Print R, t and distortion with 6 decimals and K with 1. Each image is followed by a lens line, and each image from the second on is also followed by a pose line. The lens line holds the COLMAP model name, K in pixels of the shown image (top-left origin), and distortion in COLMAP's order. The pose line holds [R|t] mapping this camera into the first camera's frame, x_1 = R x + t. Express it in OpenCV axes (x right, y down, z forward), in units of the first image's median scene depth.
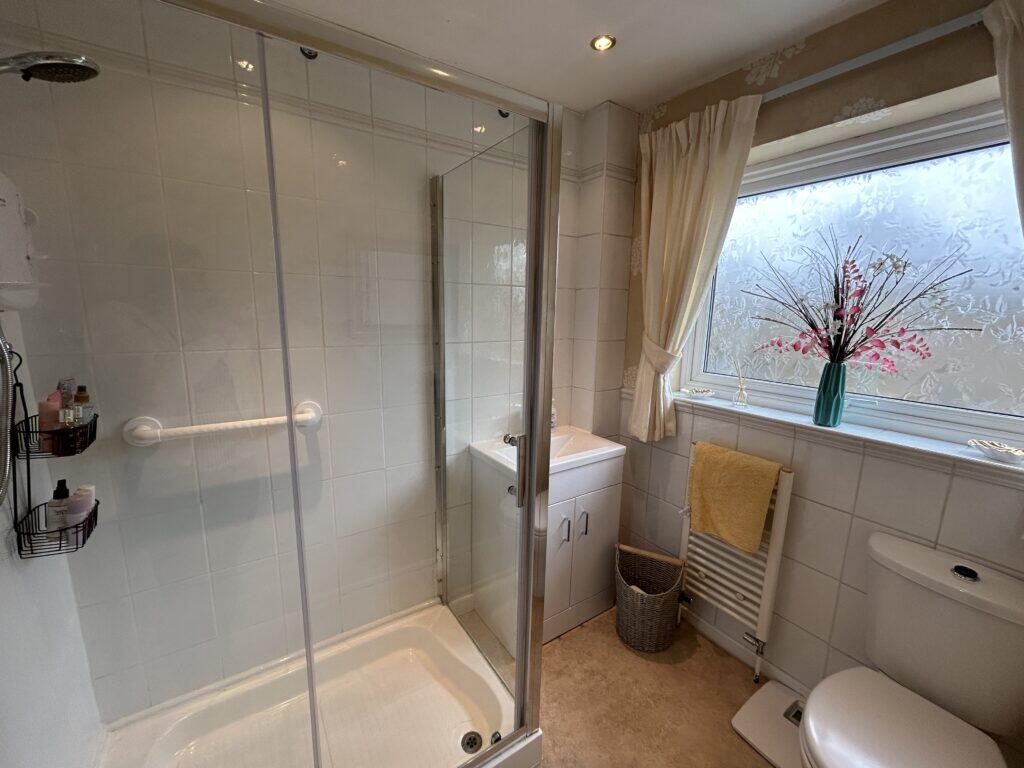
lens RADIAL K [[420.5, 0, 509.1], [0, 420.5, 383.9], [0, 0, 1]] dist [0.001427, 0.000179]
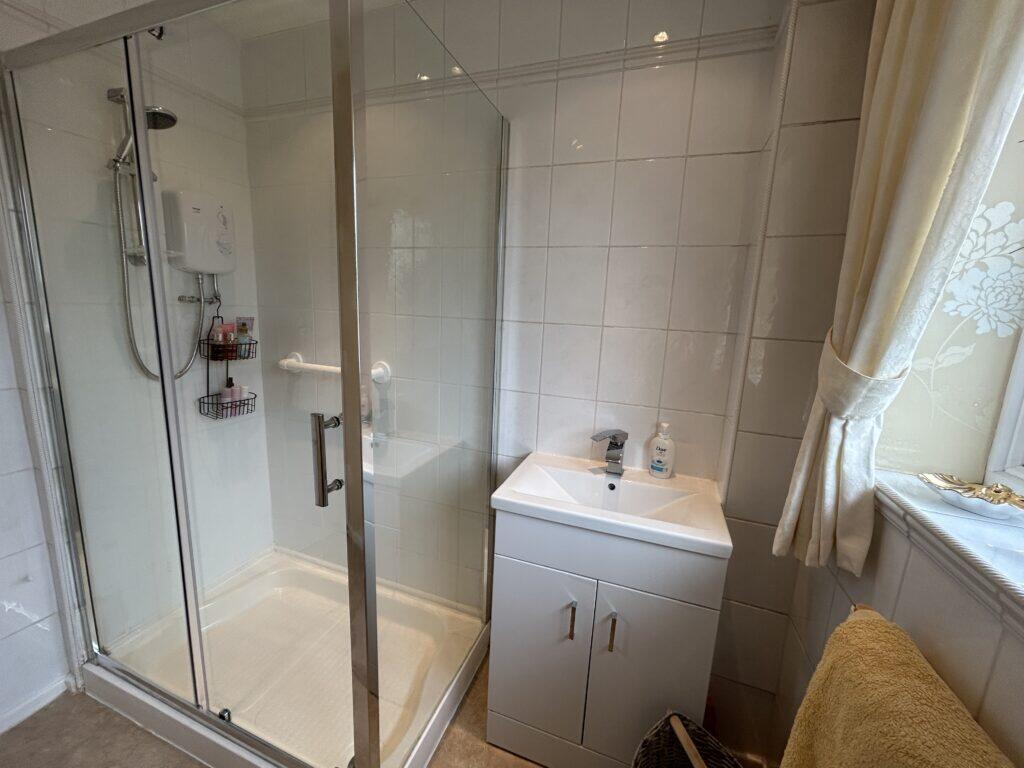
lens RADIAL K [[420.5, 0, 509.1], [0, 420.5, 383.9], [0, 0, 1]] dist [0.001427, 0.000179]
pose [[0.583445, 0.155000, -0.797225, 0.504975], [-0.177687, 0.982199, 0.060924, -0.023467], [0.792477, 0.106110, 0.600601, 0.479175]]
